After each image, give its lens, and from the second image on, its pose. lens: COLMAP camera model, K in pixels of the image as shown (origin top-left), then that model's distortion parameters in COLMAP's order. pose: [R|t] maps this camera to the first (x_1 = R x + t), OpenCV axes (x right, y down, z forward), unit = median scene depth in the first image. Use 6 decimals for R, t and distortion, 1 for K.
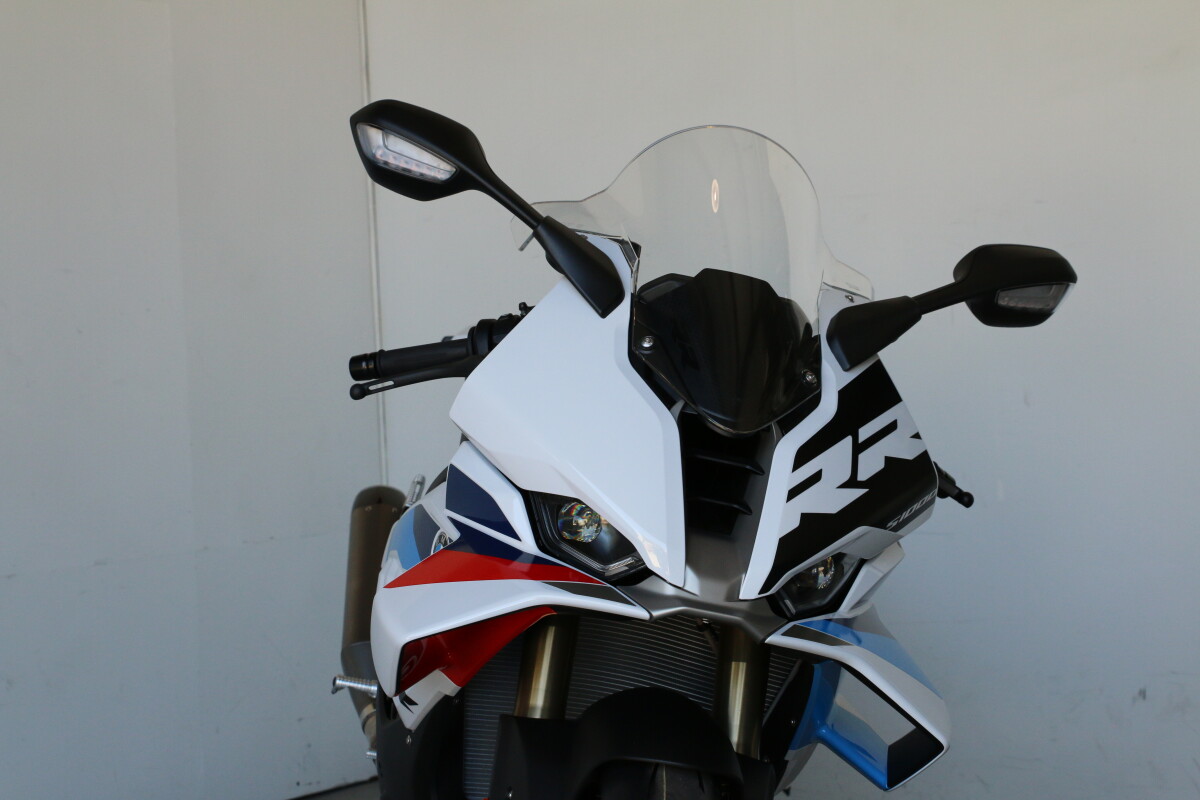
lens RADIAL K [[2059.1, 0, 600.0], [0, 2059.1, 400.0], [0, 0, 1]] dist [-0.021296, 0.072722]
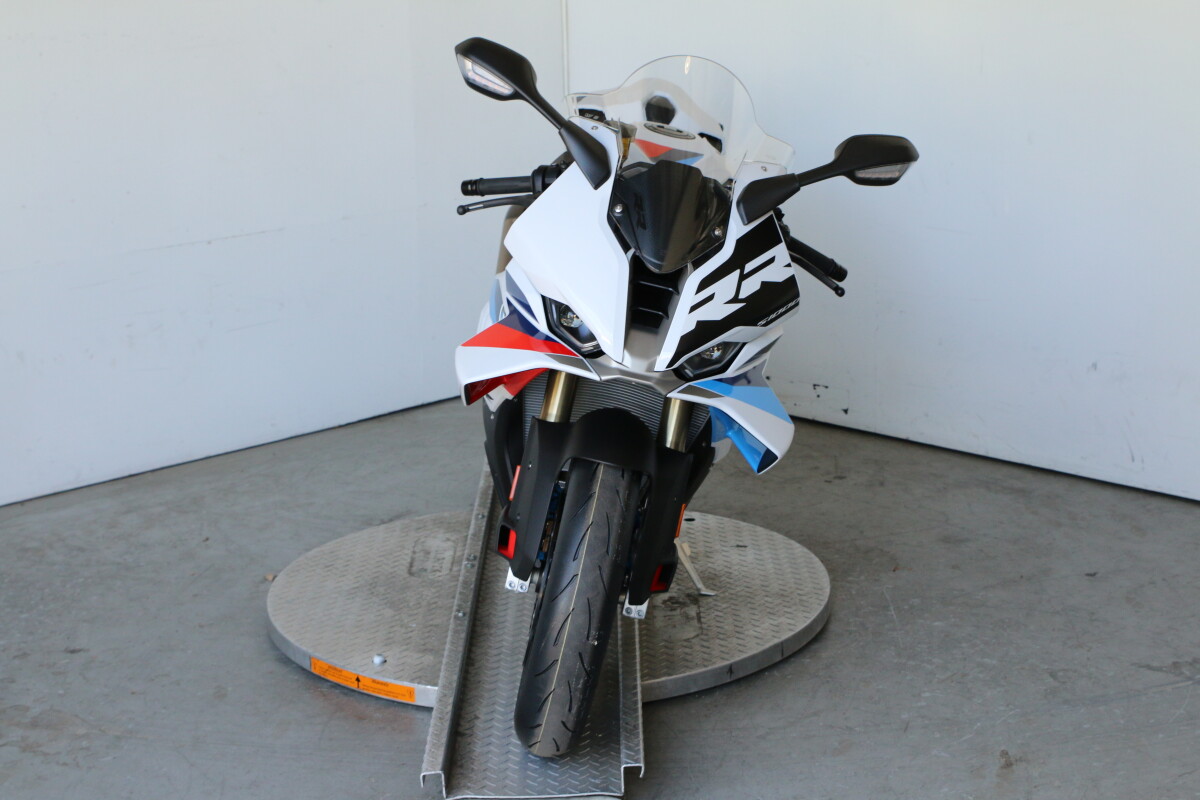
lens RADIAL K [[2027.3, 0, 585.1], [0, 2027.3, 401.6], [0, 0, 1]] dist [-0.037476, 0.140841]
pose [[0.987569, 0.061223, -0.144772, 0.243655], [-0.025409, 0.971093, 0.237343, -0.265521], [0.155118, -0.230714, 0.960577, -0.619112]]
